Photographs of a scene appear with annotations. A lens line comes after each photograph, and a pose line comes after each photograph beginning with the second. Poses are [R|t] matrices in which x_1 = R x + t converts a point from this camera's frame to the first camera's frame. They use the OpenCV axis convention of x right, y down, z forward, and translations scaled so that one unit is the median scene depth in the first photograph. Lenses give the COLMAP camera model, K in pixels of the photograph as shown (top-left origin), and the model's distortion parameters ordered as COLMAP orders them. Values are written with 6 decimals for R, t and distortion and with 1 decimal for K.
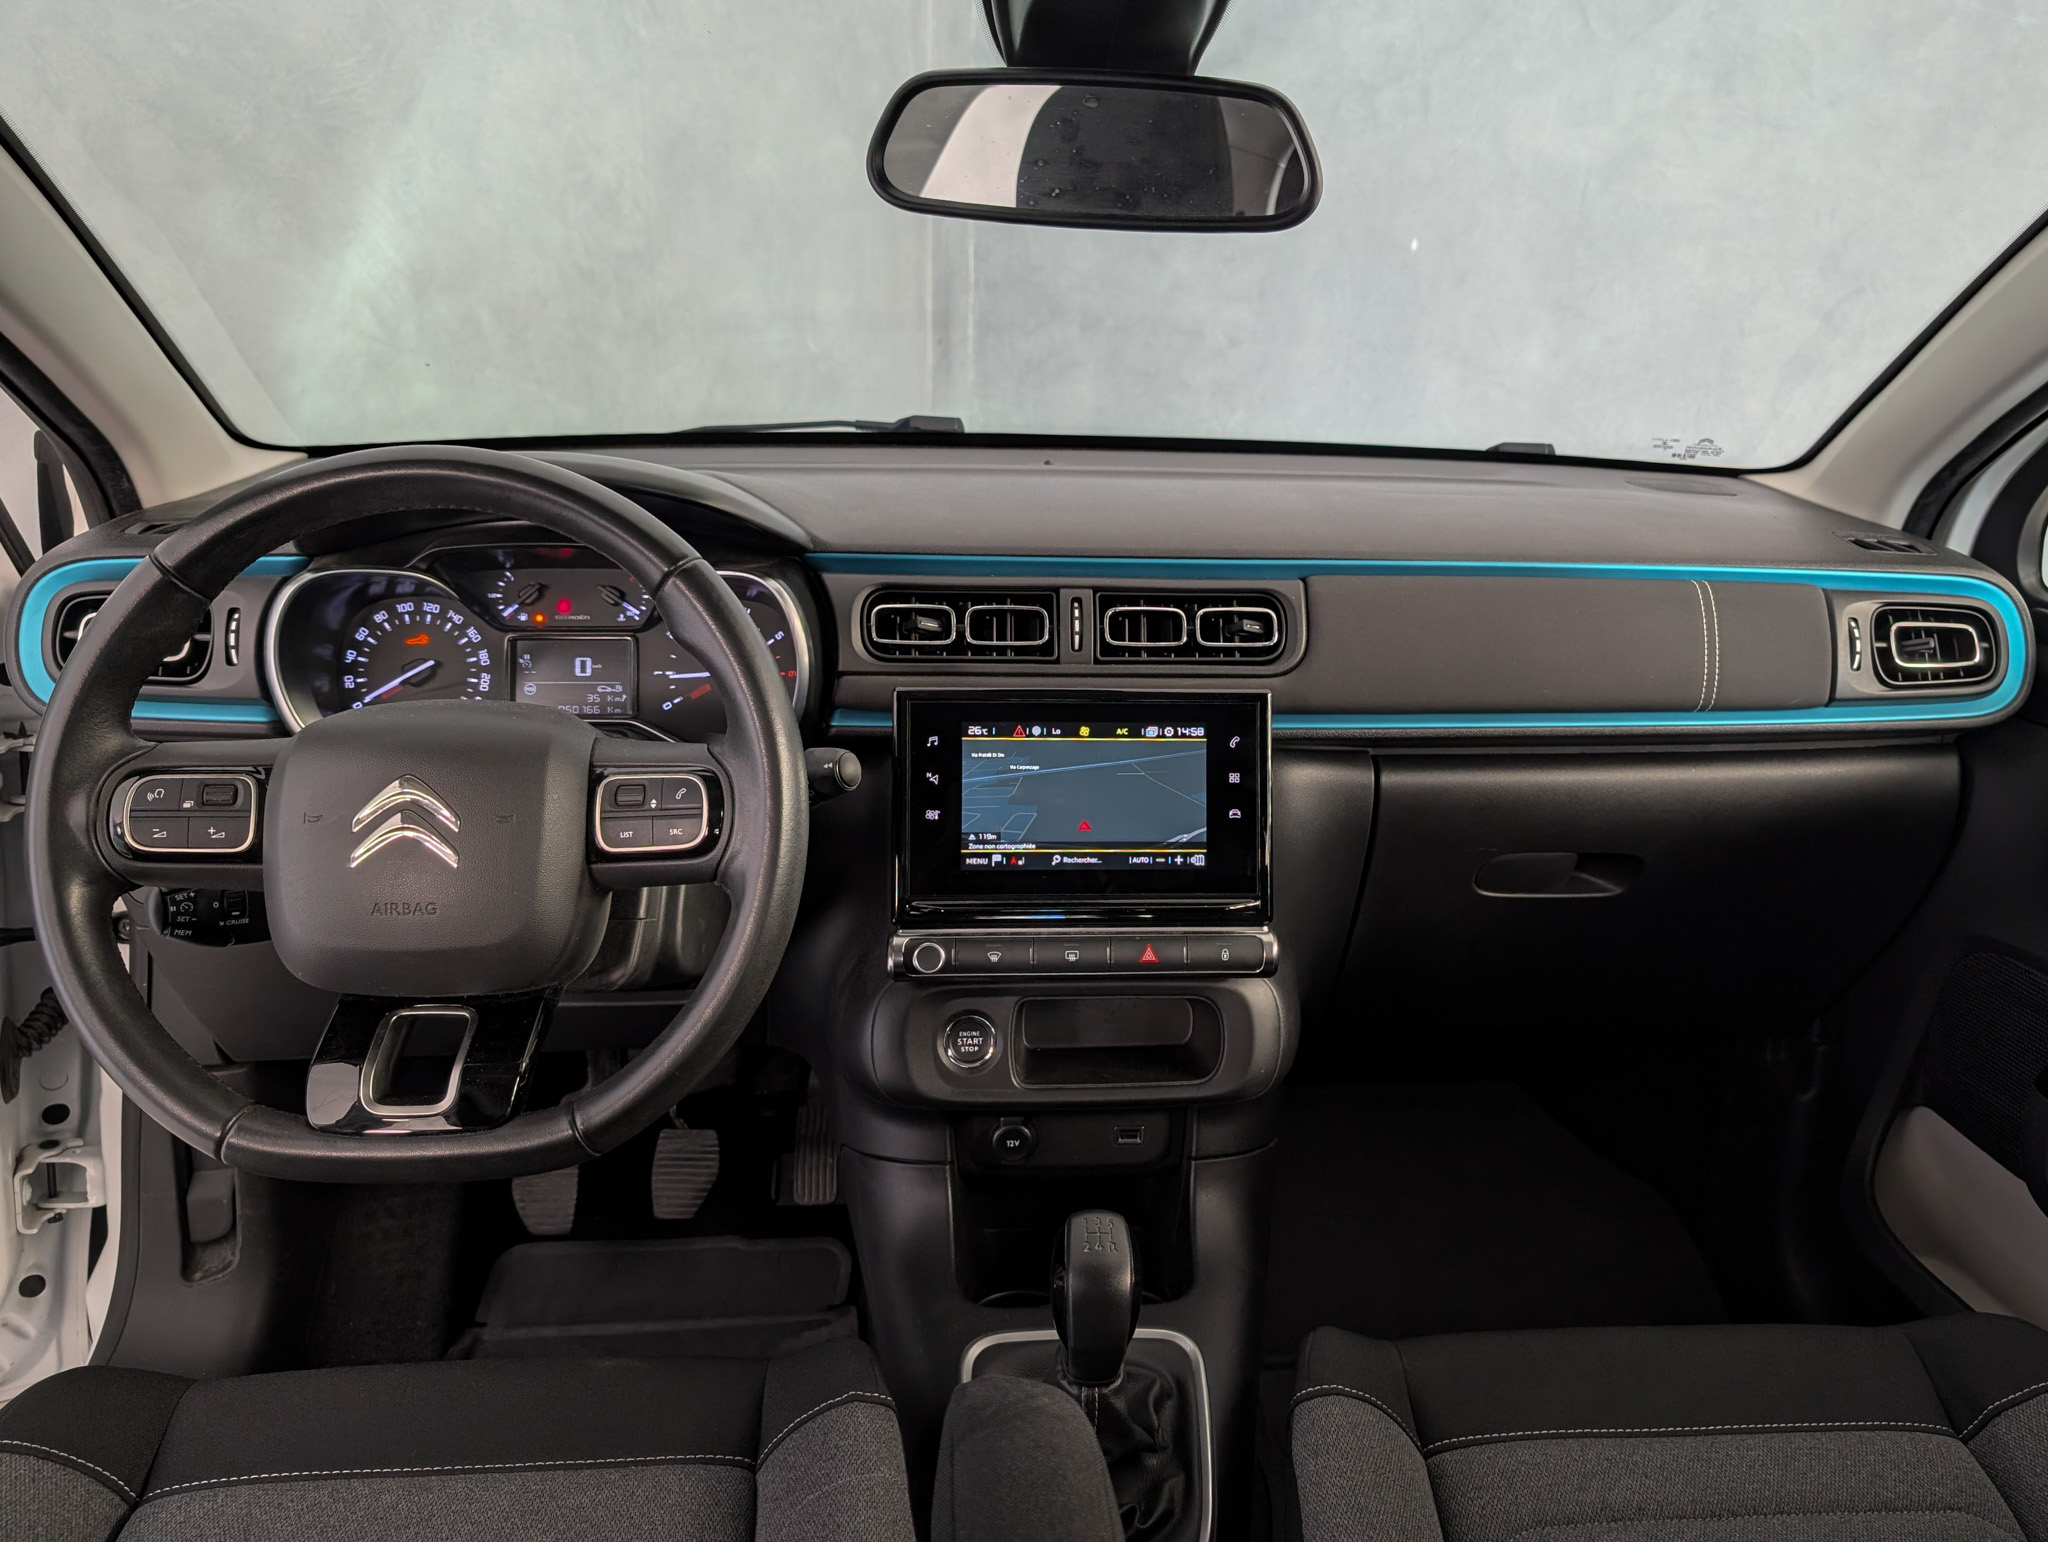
lens RADIAL K [[1580.9, 0, 1128.9], [0, 1580.9, 752.9], [0, 0, 1]] dist [0.054188, -0.102670]
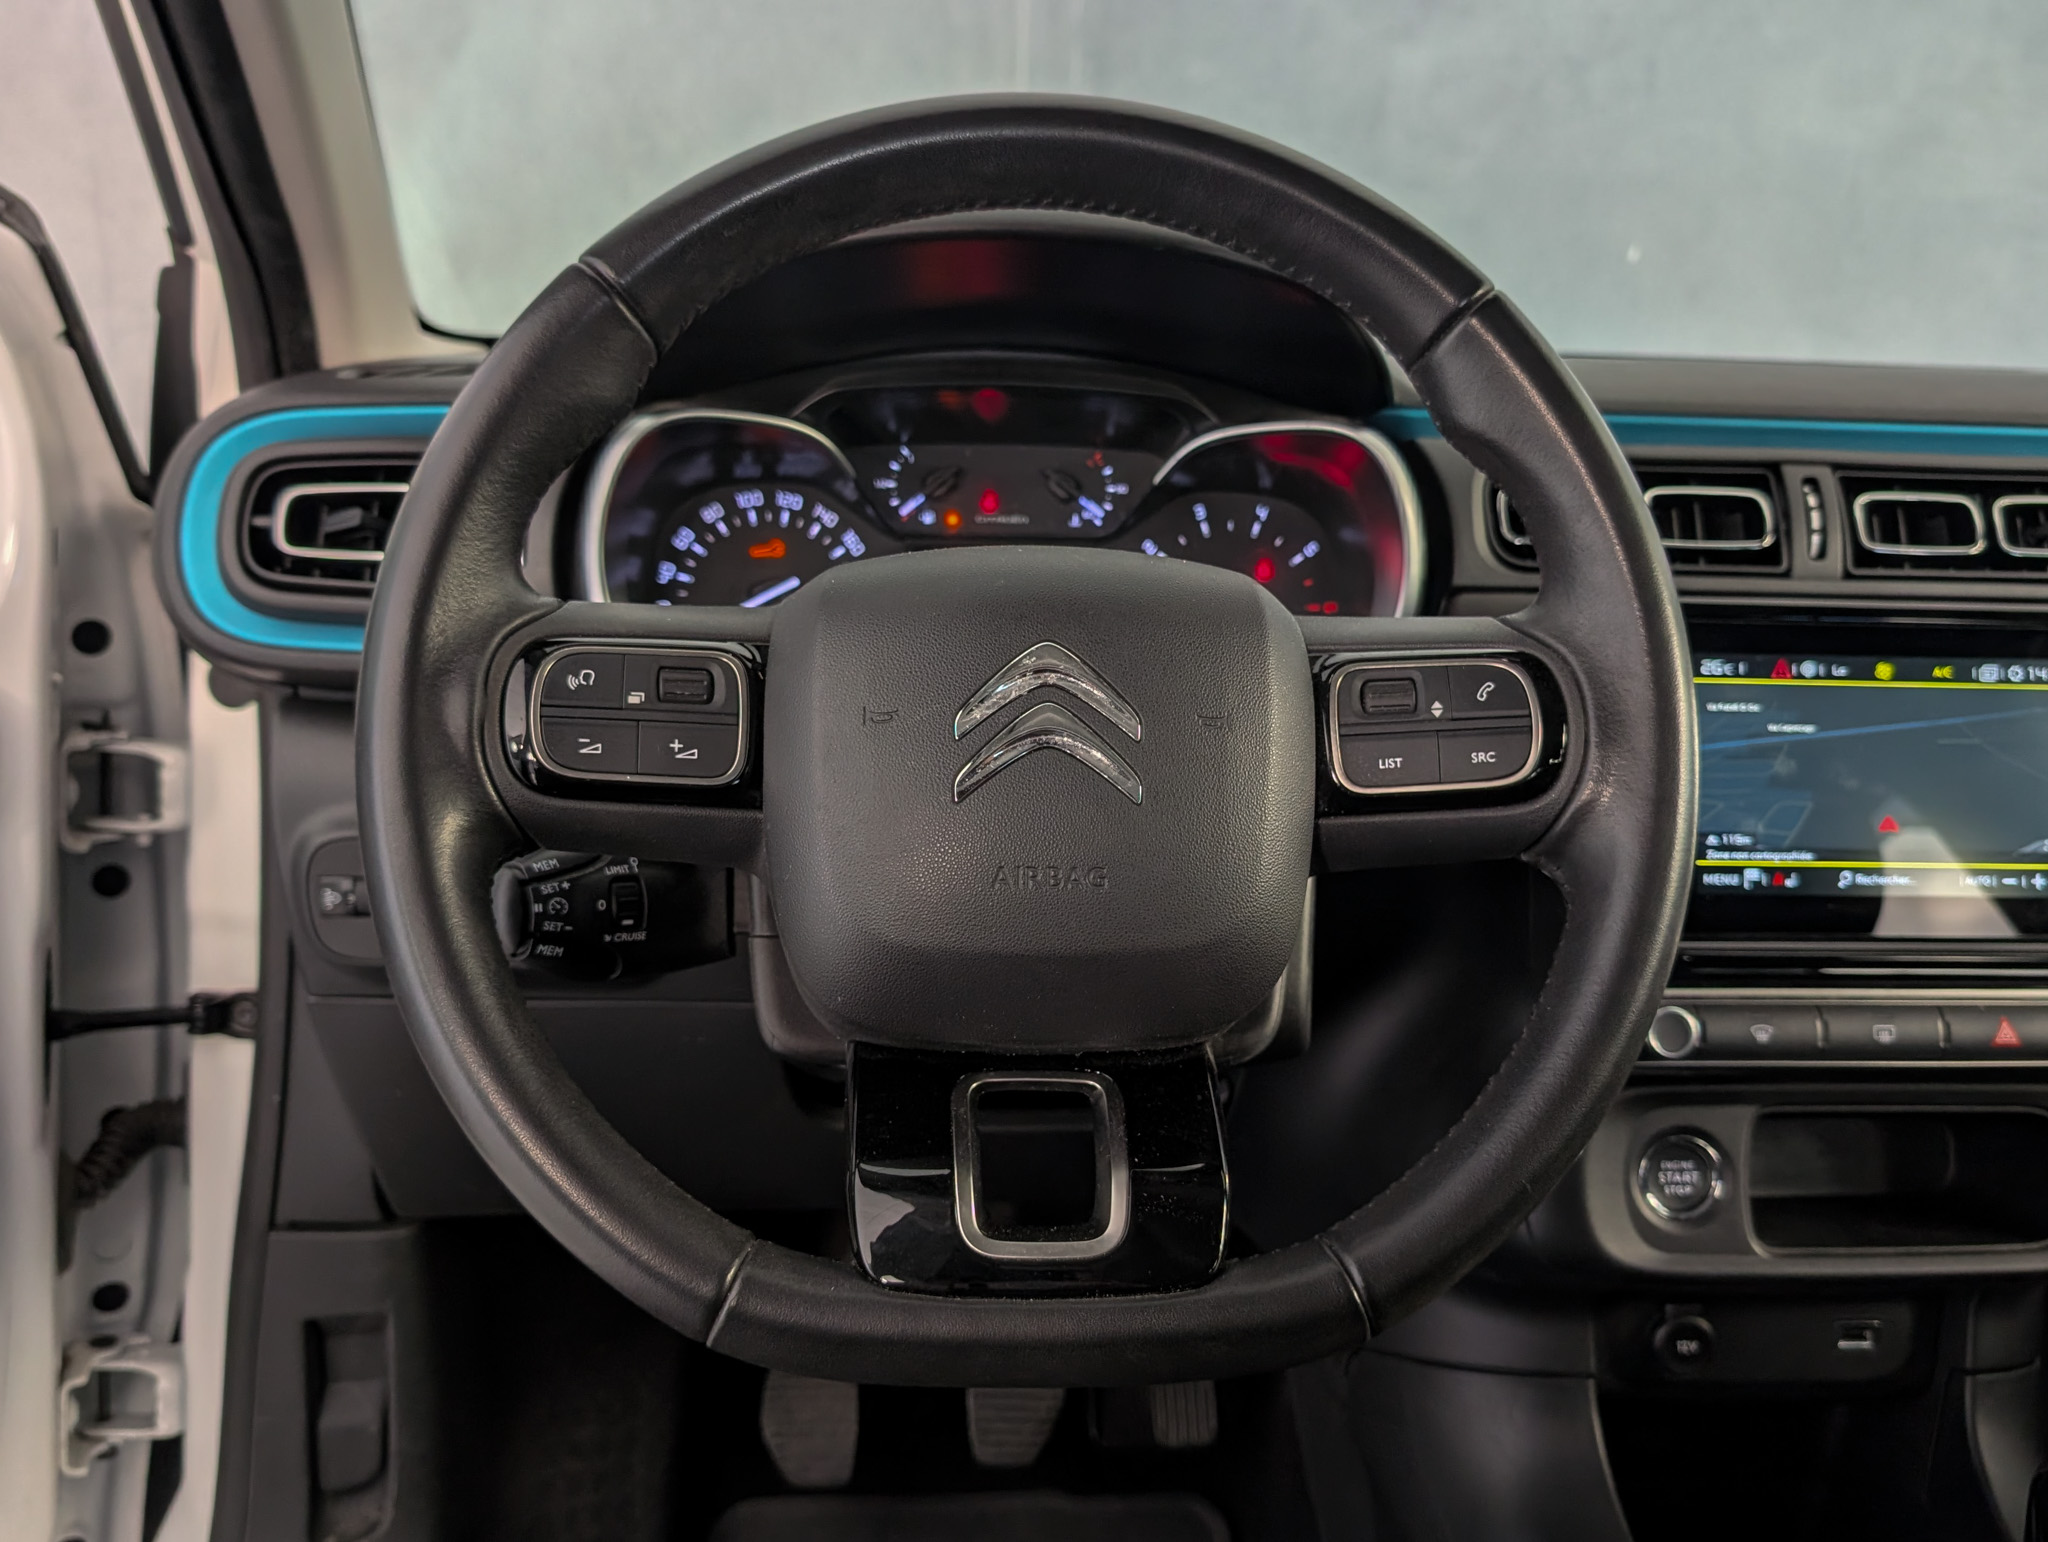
lens RADIAL K [[1848.9, 0, 1070.9], [0, 1848.9, 805.8], [0, 0, 1]] dist [-0.000461, -0.024667]
pose [[0.999593, 0.003773, -0.028271, -0.309572], [-0.005481, 0.998149, -0.060571, 0.080252], [0.027990, 0.060702, 0.997763, 0.263770]]
